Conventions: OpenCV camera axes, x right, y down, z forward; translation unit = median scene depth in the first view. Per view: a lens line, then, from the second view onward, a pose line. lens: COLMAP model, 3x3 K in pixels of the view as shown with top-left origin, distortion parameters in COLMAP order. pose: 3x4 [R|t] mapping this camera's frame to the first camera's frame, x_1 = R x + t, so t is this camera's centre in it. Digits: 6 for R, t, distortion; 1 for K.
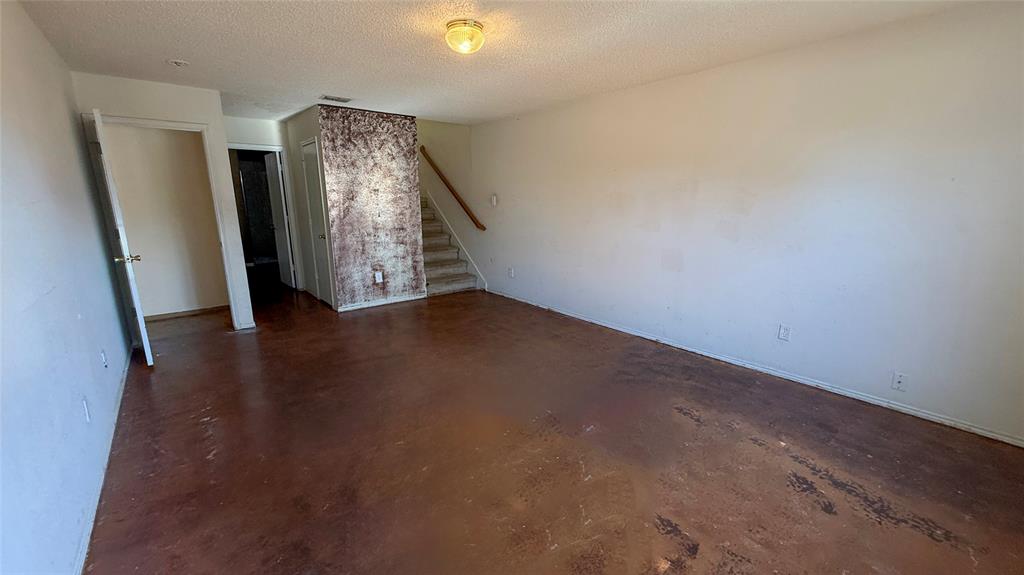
lens RADIAL K [[418.0, 0, 509.1], [0, 418.0, 292.0], [0, 0, 1]] dist [0.002590, 0.000118]
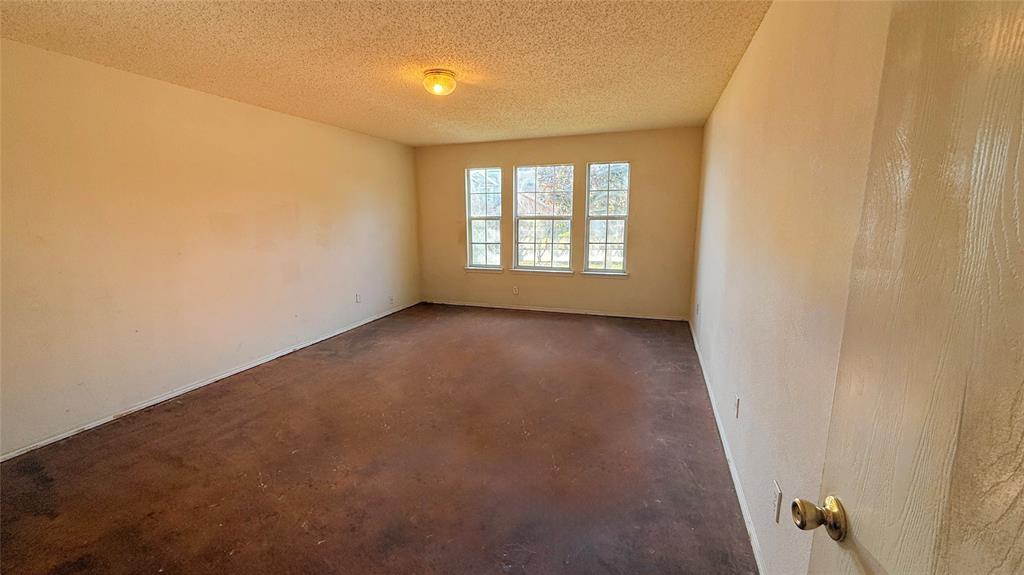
lens RADIAL K [[418.0, 0, 509.1], [0, 418.0, 292.0], [0, 0, 1]] dist [0.002590, 0.000118]
pose [[-0.516968, -0.146842, 0.843316, -0.897196], [0.206887, 0.934536, 0.289551, -0.242556], [-0.830628, 0.324160, -0.452745, 1.074444]]
